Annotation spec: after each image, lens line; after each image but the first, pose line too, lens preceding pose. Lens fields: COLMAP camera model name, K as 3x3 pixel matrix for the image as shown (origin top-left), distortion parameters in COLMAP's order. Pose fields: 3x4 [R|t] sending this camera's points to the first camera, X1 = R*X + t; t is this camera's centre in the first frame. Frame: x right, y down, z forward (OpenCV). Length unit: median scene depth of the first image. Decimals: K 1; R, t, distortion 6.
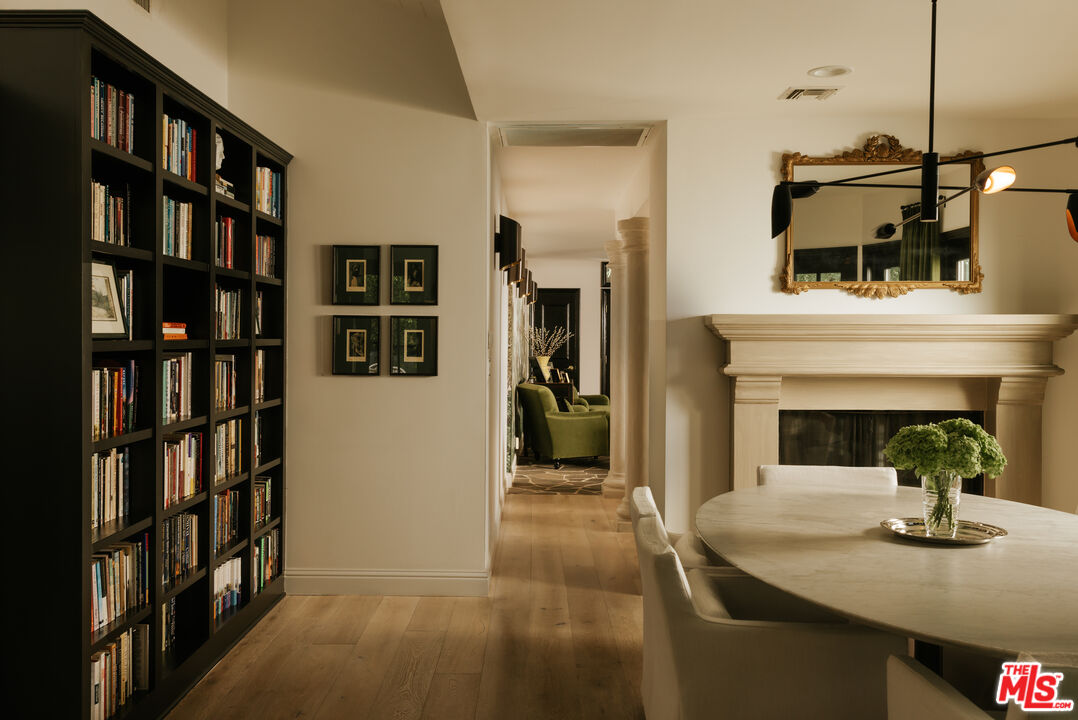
lens RADIAL K [[1056.5, 0, 536.7], [0, 1056.5, 358.9], [0, 0, 1]] dist [0.010857, 0.000000]
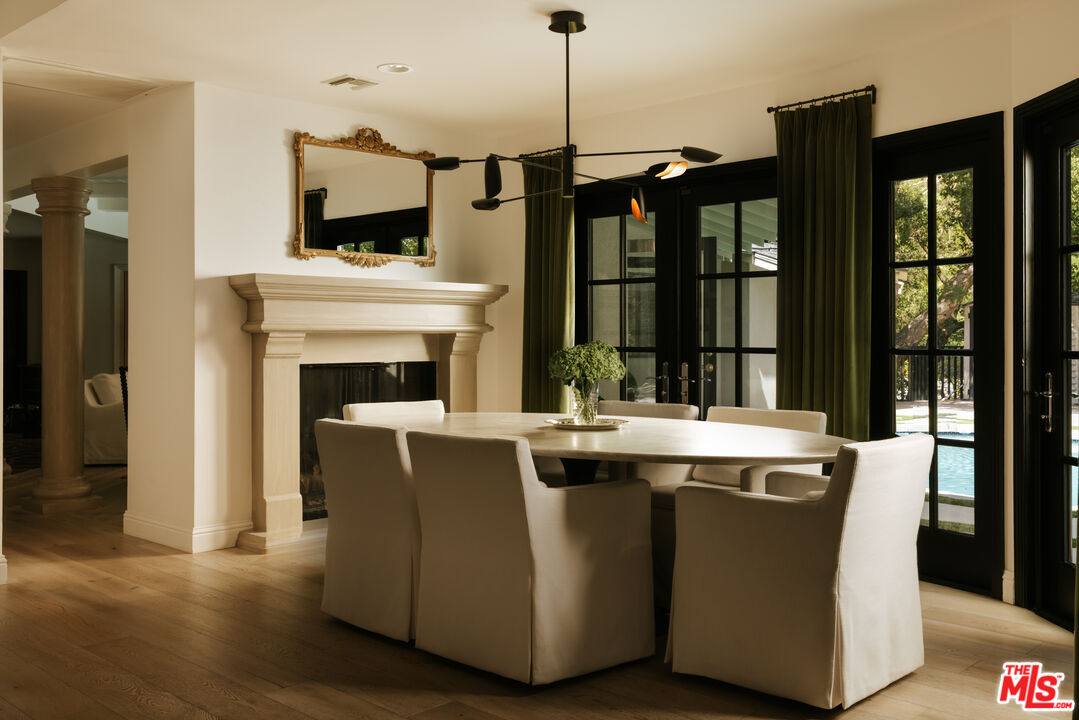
lens RADIAL K [[1057.5, 0, 536.5], [0, 1057.5, 355.2], [0, 0, 1]] dist [0.010857, 0.000000]
pose [[0.675584, -0.013128, 0.737166, -0.417820], [0.020450, 0.999790, -0.000937, 0.045669], [-0.736999, 0.015707, 0.675711, 0.071394]]
